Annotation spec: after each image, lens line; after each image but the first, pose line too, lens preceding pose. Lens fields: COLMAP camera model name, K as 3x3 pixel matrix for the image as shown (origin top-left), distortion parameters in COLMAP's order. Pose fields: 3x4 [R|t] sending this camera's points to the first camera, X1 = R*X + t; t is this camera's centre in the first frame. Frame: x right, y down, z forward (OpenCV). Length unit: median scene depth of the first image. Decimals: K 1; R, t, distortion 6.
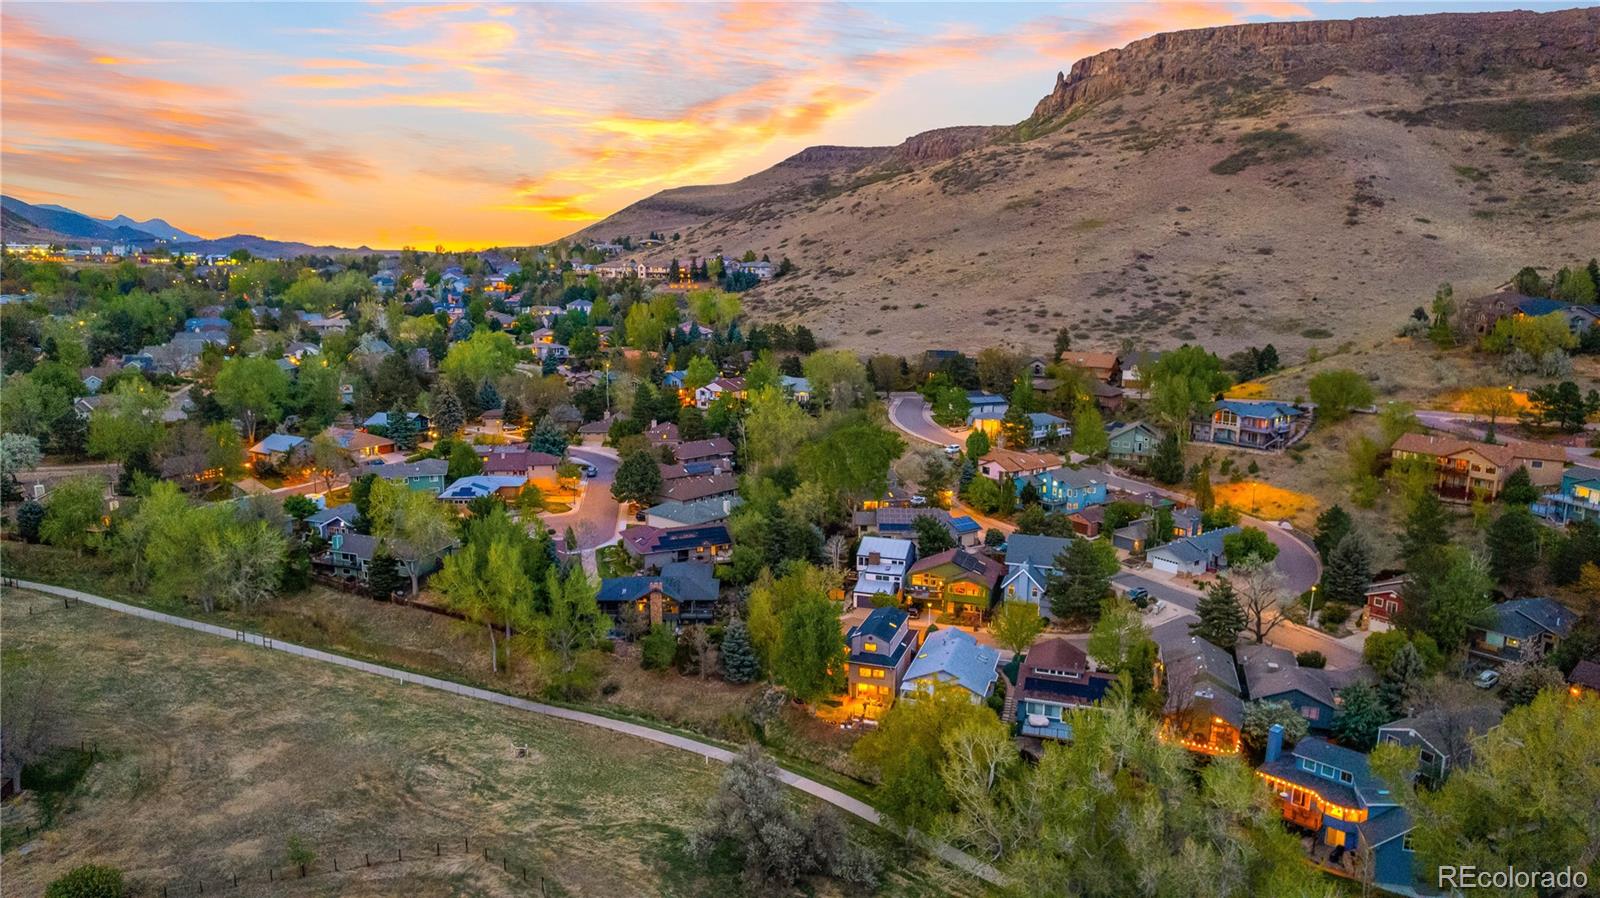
lens RADIAL K [[1034.5, 0, 791.1], [0, 1034.5, 449.6], [0, 0, 1]] dist [-0.076187, 0.057782]
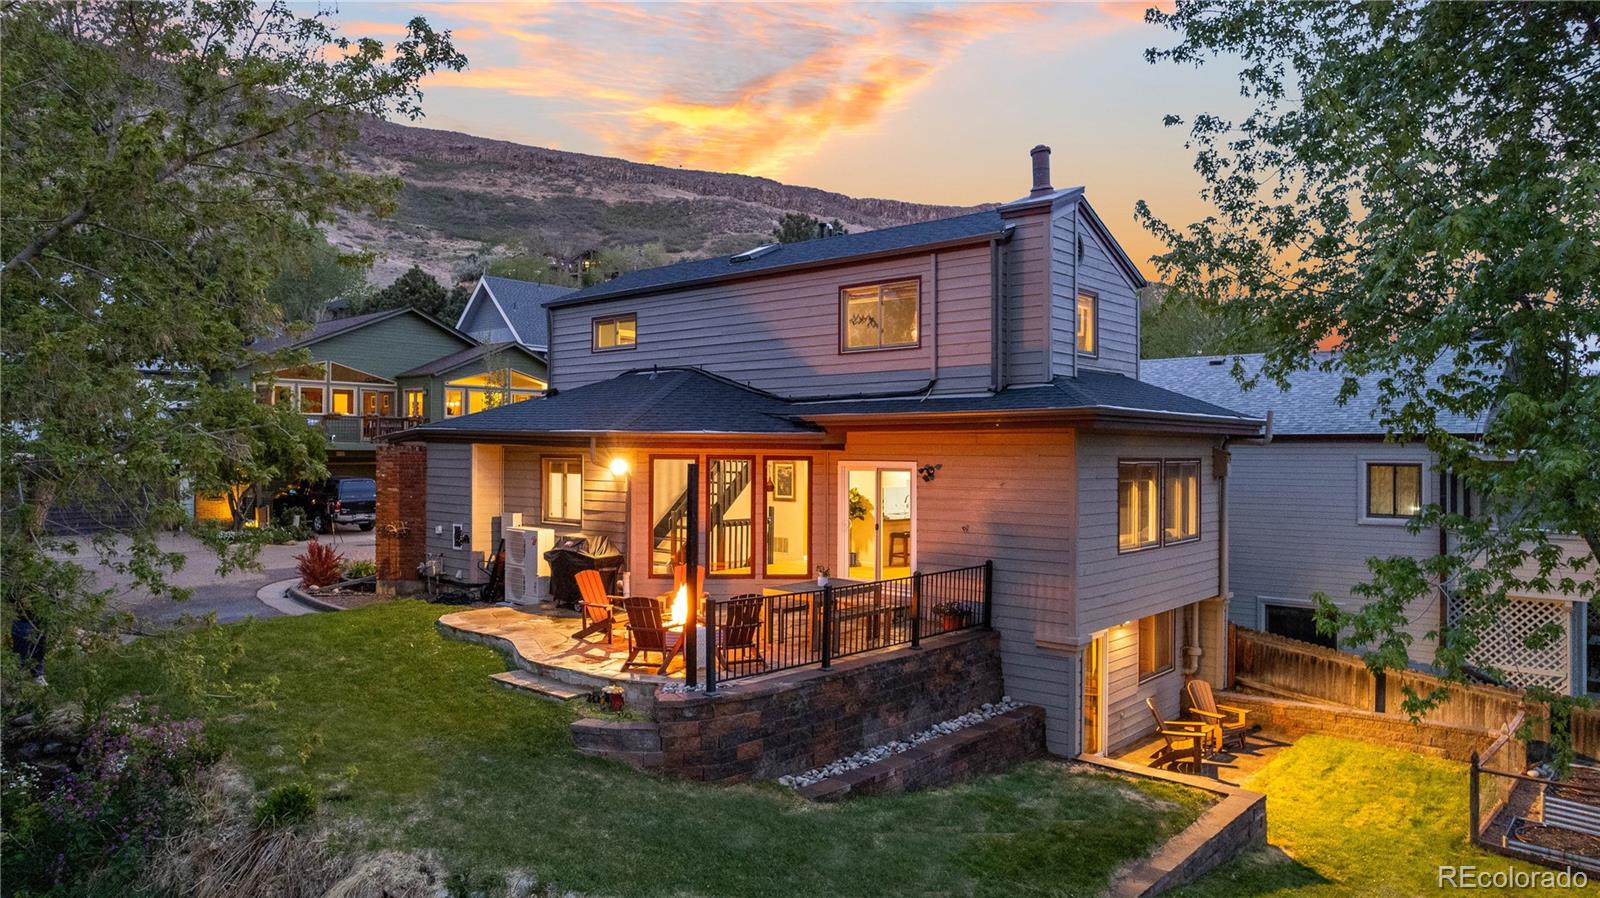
lens RADIAL K [[1034.5, 0, 803.6], [0, 1034.5, 435.8], [0, 0, 1]] dist [-0.076187, 0.057782]
pose [[0.370272, 0.012743, 0.928836, -0.015099], [0.163665, 0.983369, -0.078734, 0.060547], [-0.914392, 0.181171, 0.362029, 0.284607]]
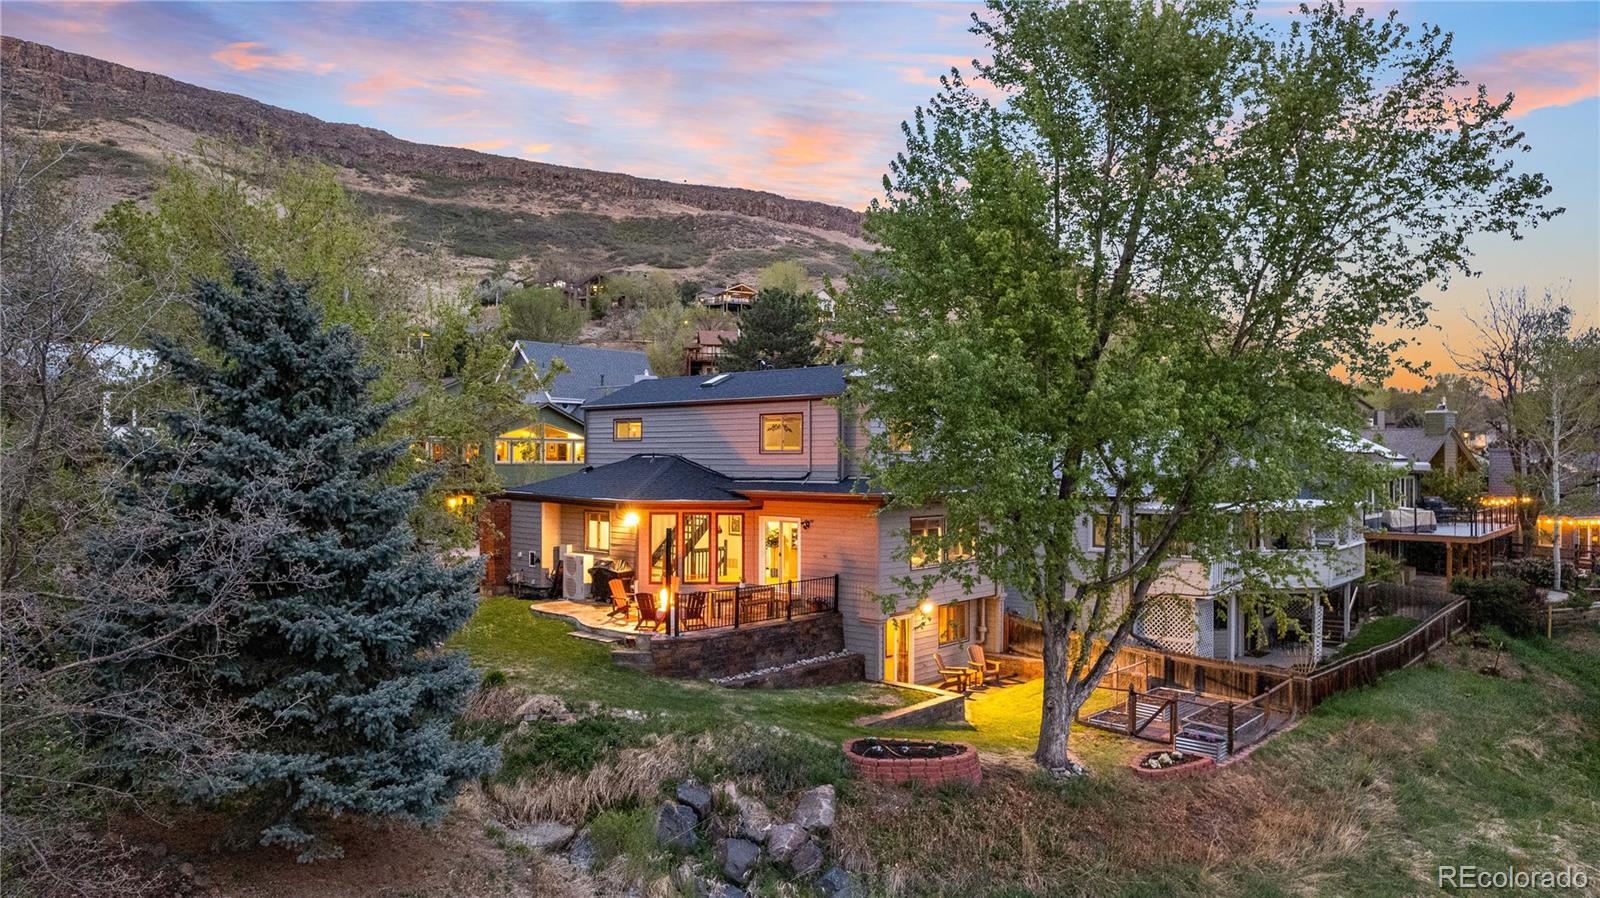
lens RADIAL K [[1034.5, 0, 805.3], [0, 1034.5, 462.6], [0, 0, 1]] dist [-0.076187, 0.057782]
pose [[0.374254, -0.004364, 0.927316, -0.037702], [0.163998, 0.984538, -0.061554, 0.059896], [-0.912710, 0.175115, 0.369183, 0.270653]]
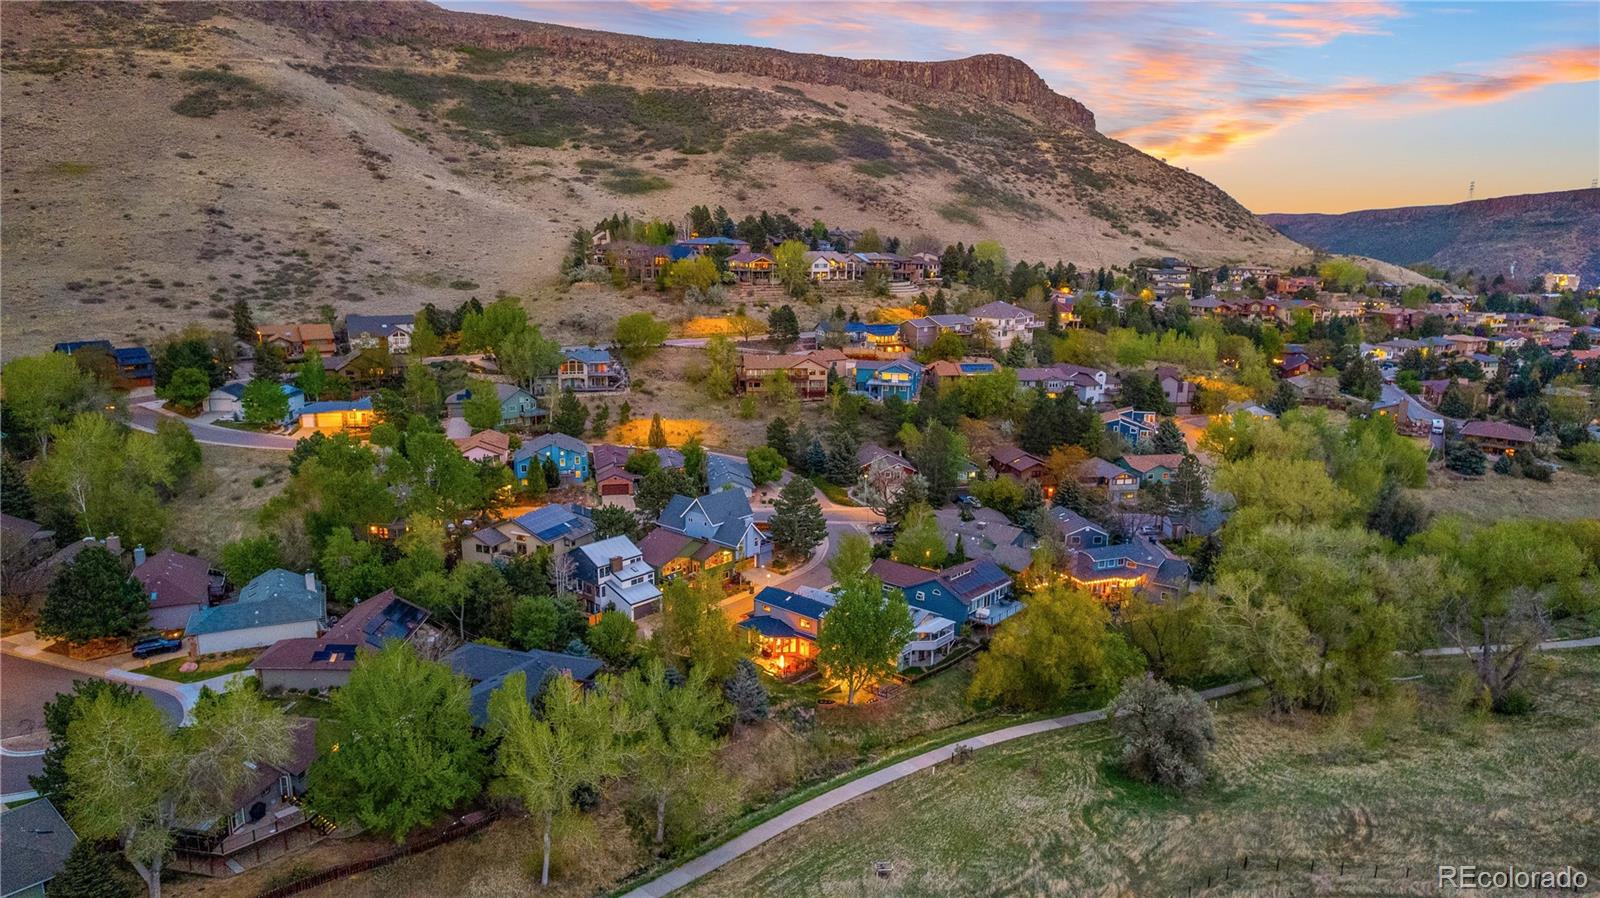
lens RADIAL K [[1034.5, 0, 806.0], [0, 1034.5, 444.9], [0, 0, 1]] dist [-0.076187, 0.057782]
pose [[0.373868, -0.195031, 0.906745, -0.227023], [0.155233, 0.977009, 0.146139, -0.034673], [-0.914399, 0.086120, 0.395547, 0.178471]]
